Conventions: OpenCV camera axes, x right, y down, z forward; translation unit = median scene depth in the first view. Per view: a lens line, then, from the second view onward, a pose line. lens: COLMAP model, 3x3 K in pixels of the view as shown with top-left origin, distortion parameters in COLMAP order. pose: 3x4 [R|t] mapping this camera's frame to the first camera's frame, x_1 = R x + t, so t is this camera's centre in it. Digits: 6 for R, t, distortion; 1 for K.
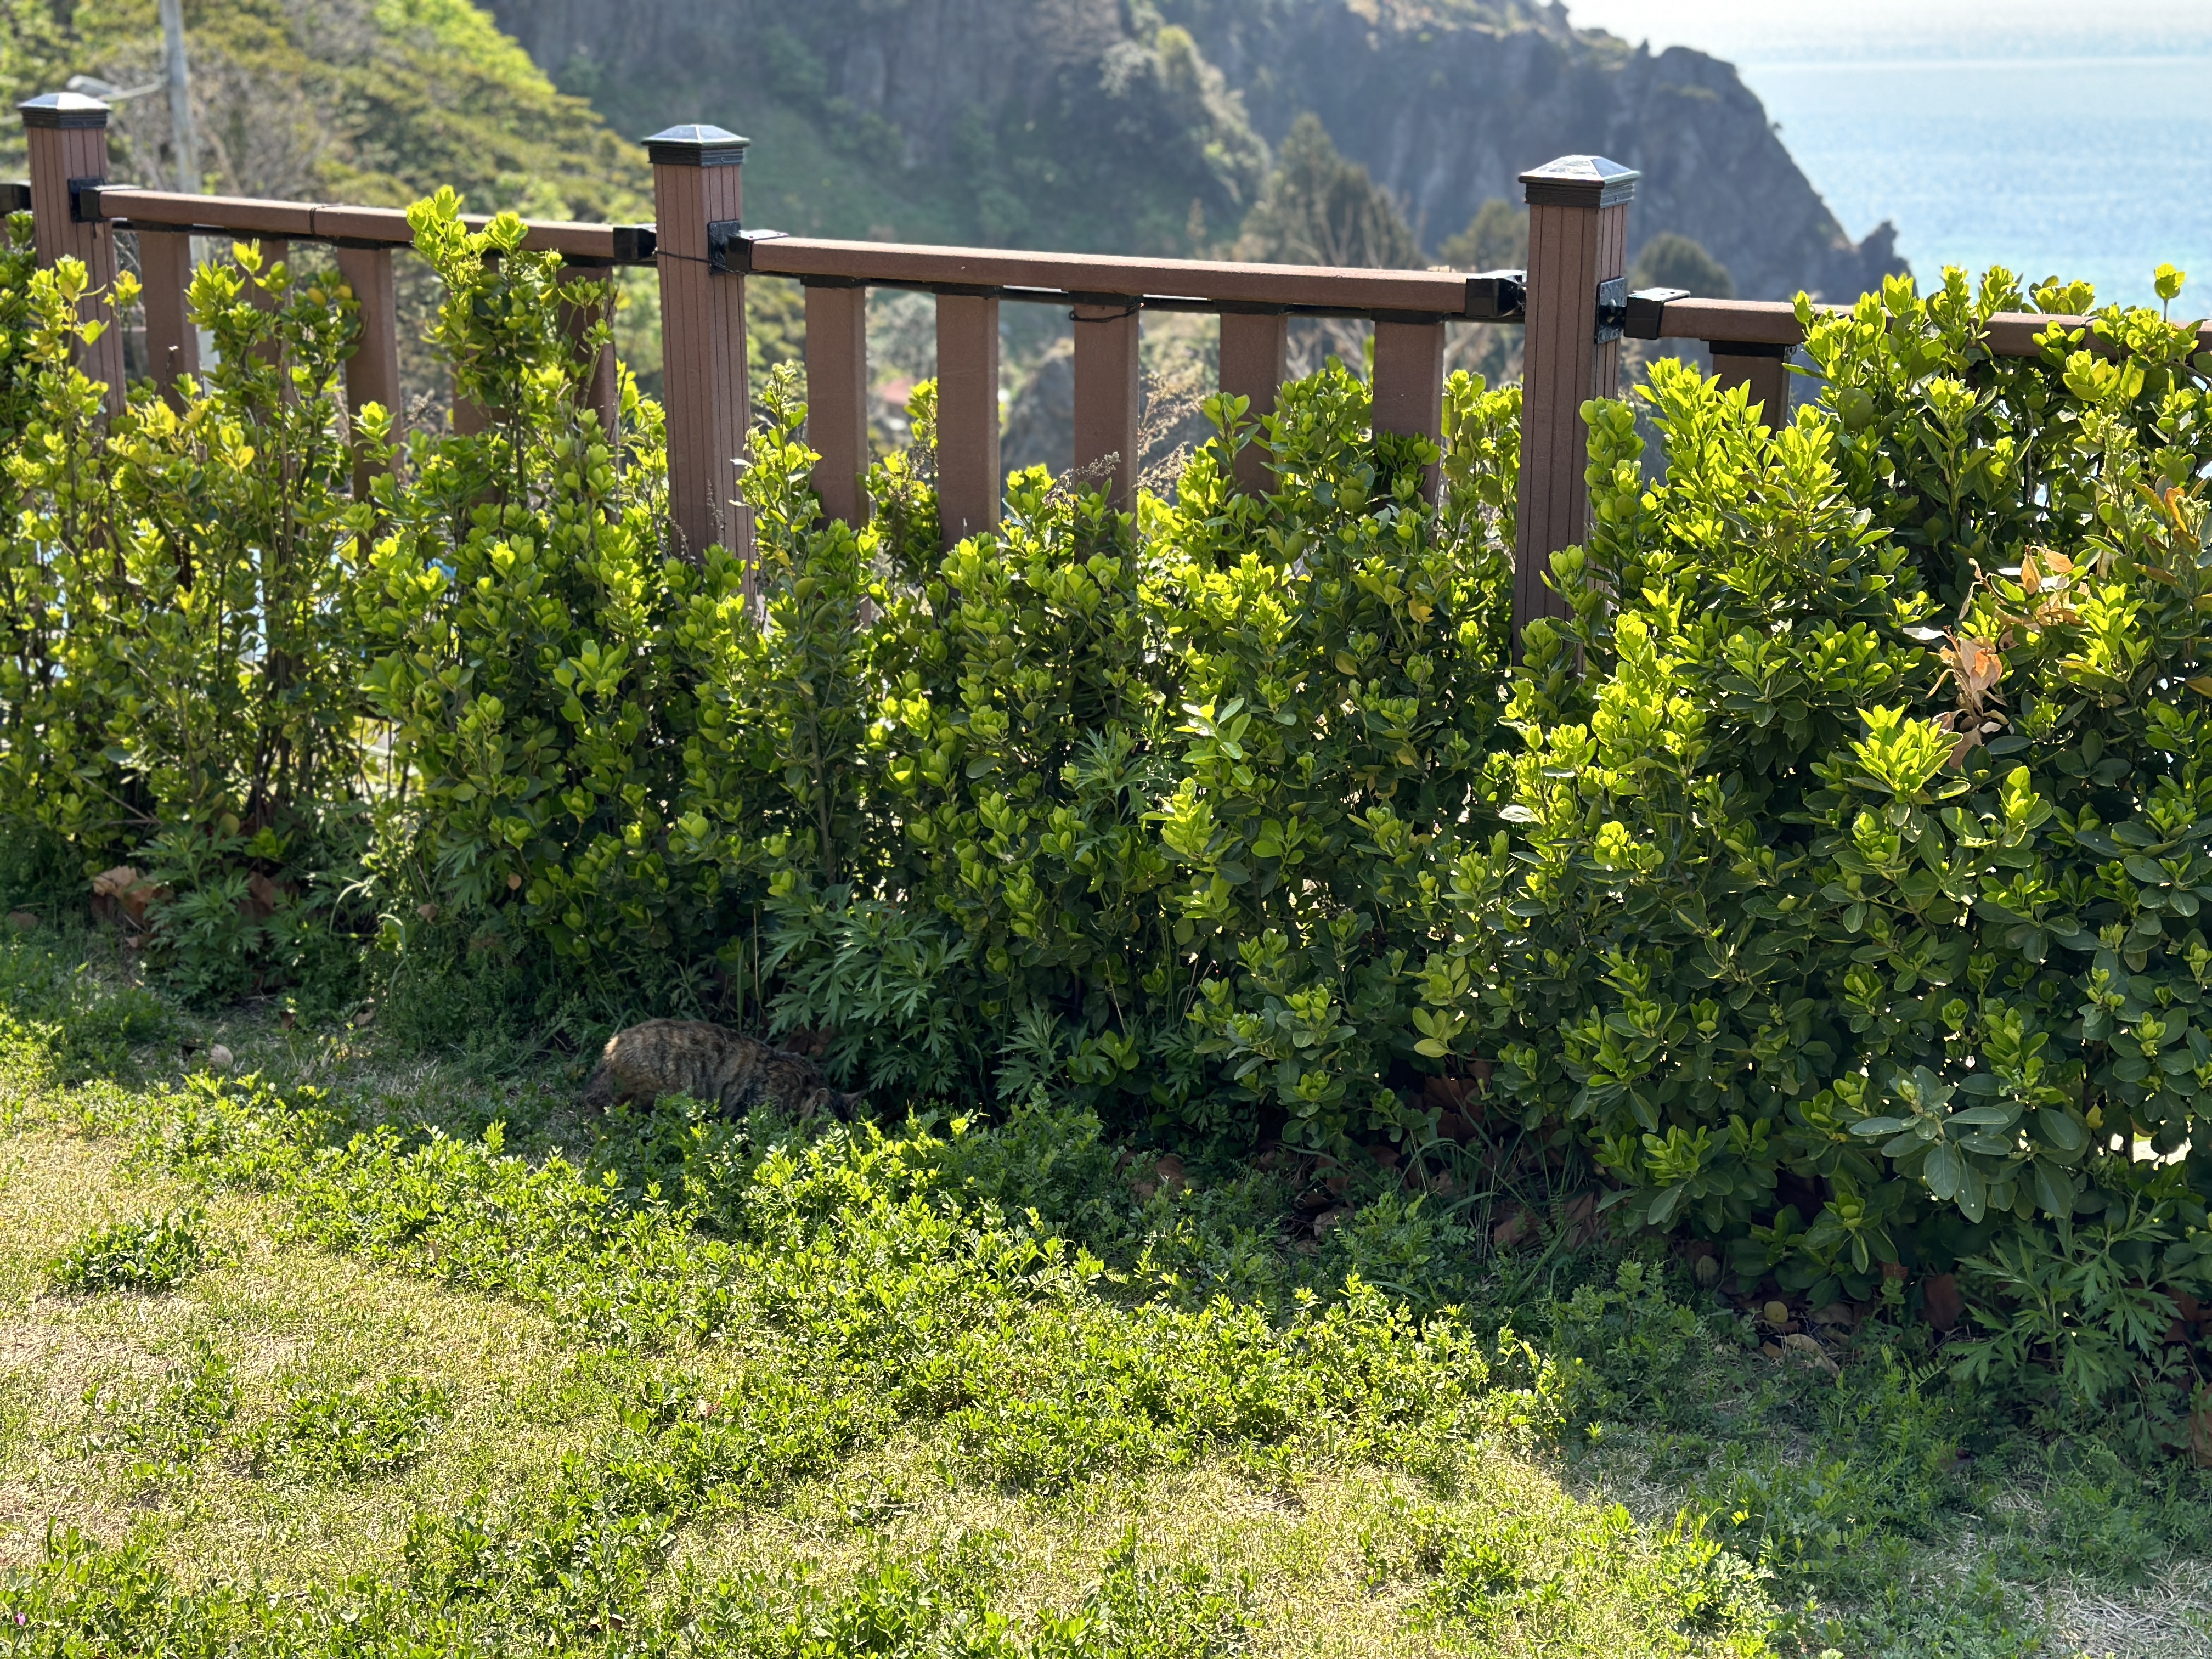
lens RADIAL K [[3159.7, 0, 1101.1], [0, 3159.7, 851.1], [0, 0, 1]] dist [0.152592, 0.000000]
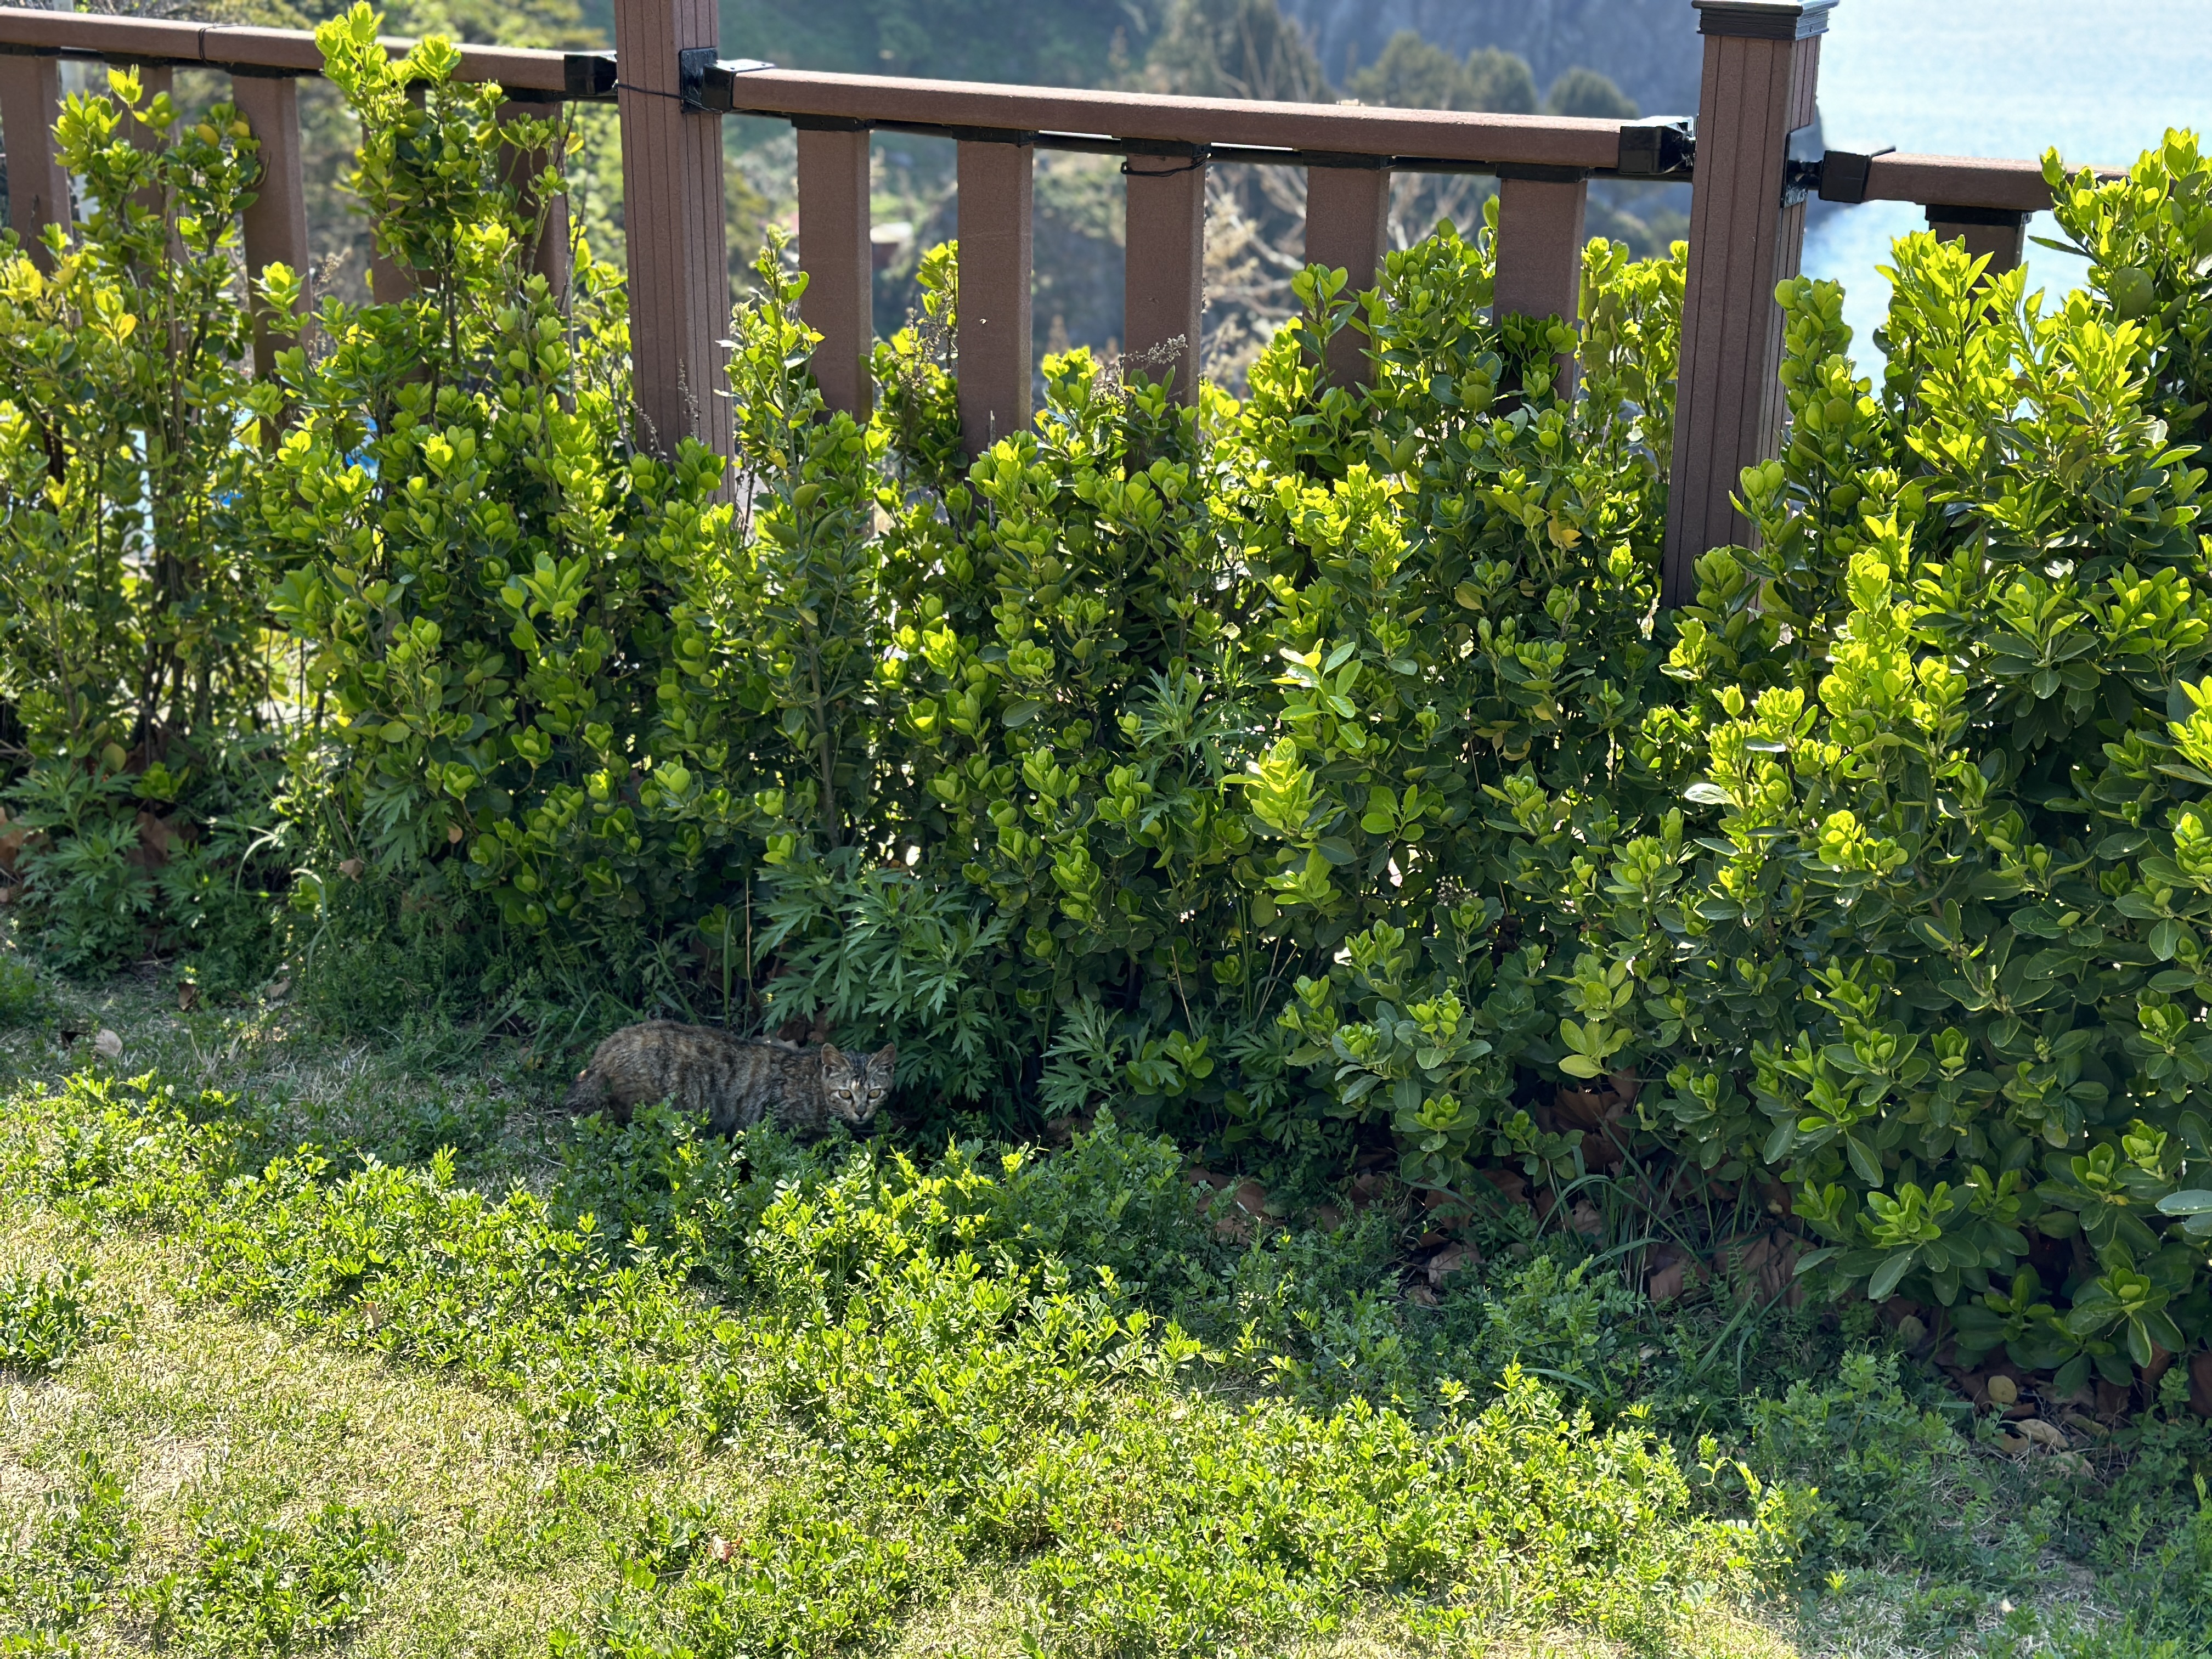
lens RADIAL K [[3159.7, 0, 1094.2], [0, 3159.7, 843.6], [0, 0, 1]] dist [0.152592, 0.000000]
pose [[0.999539, 0.000030, 0.030364, -0.049163], [-0.001512, 0.998809, 0.048774, -0.037118], [-0.030326, -0.048797, 0.998348, 0.180549]]
